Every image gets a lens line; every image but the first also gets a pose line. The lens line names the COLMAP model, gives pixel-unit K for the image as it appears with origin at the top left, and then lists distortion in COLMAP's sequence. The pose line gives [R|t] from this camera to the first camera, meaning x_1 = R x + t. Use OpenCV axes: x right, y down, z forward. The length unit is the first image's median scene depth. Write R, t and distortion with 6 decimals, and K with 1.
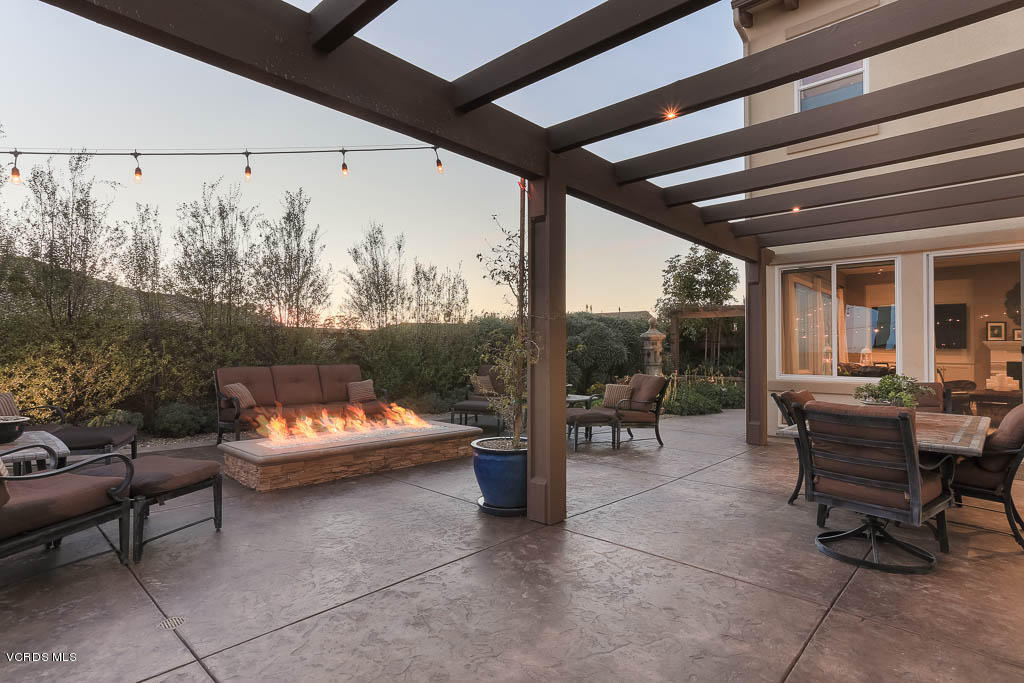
lens RADIAL K [[524.3, 0, 507.0], [0, 524.3, 342.7], [0, 0, 1]] dist [-0.050737, 0.033754]
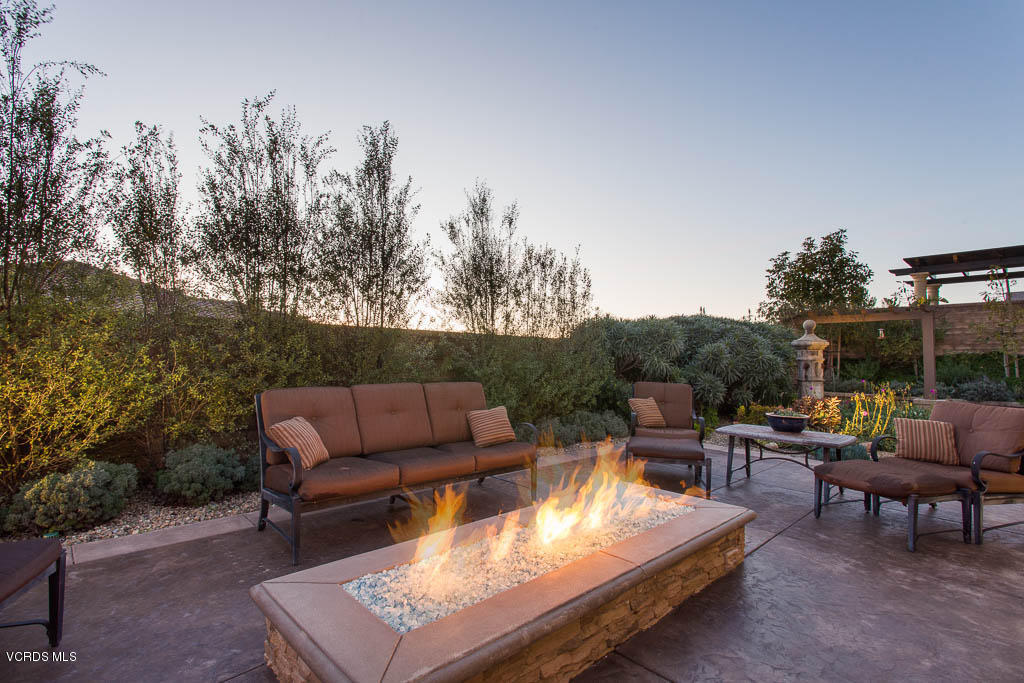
lens RADIAL K [[484.0, 0, 510.5], [0, 484.0, 347.9], [0, 0, 1]] dist [0.002478, 0.000746]
pose [[0.998584, 0.004487, -0.053012, -0.221279], [-0.004995, 0.999943, -0.009466, 0.005143], [0.052966, 0.009718, 0.998549, 0.413549]]
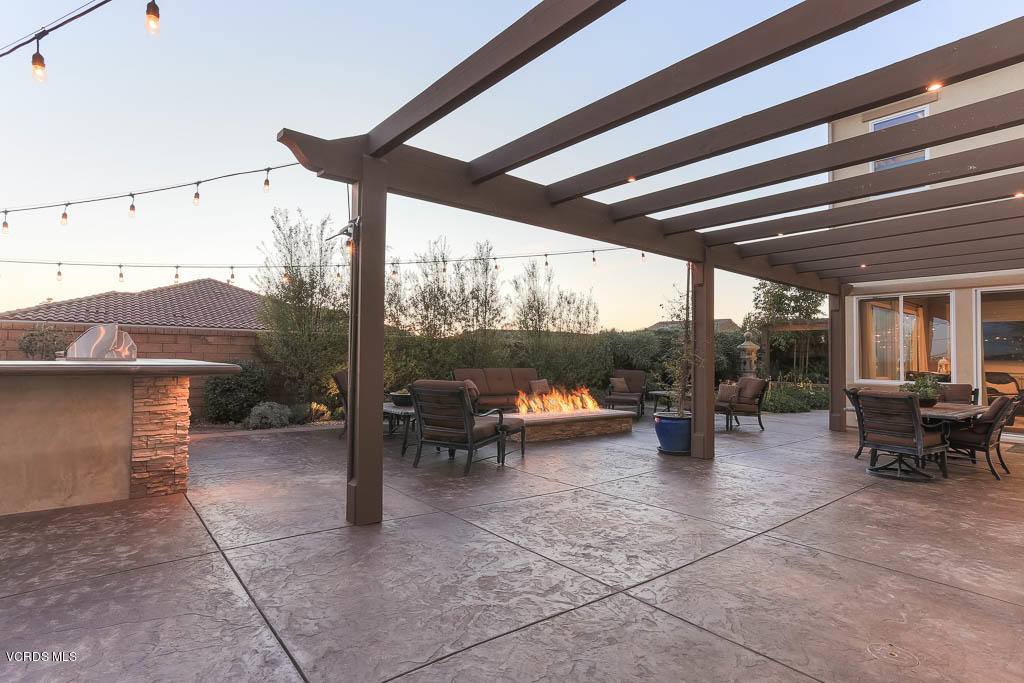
lens RADIAL K [[524.3, 0, 507.0], [0, 524.3, 342.7], [0, 0, 1]] dist [-0.050737, 0.033754]
pose [[0.990319, 0.005350, -0.138709, -0.168864], [-0.007015, 0.999909, -0.011511, -0.009744], [0.138635, 0.012373, 0.990266, -0.413367]]
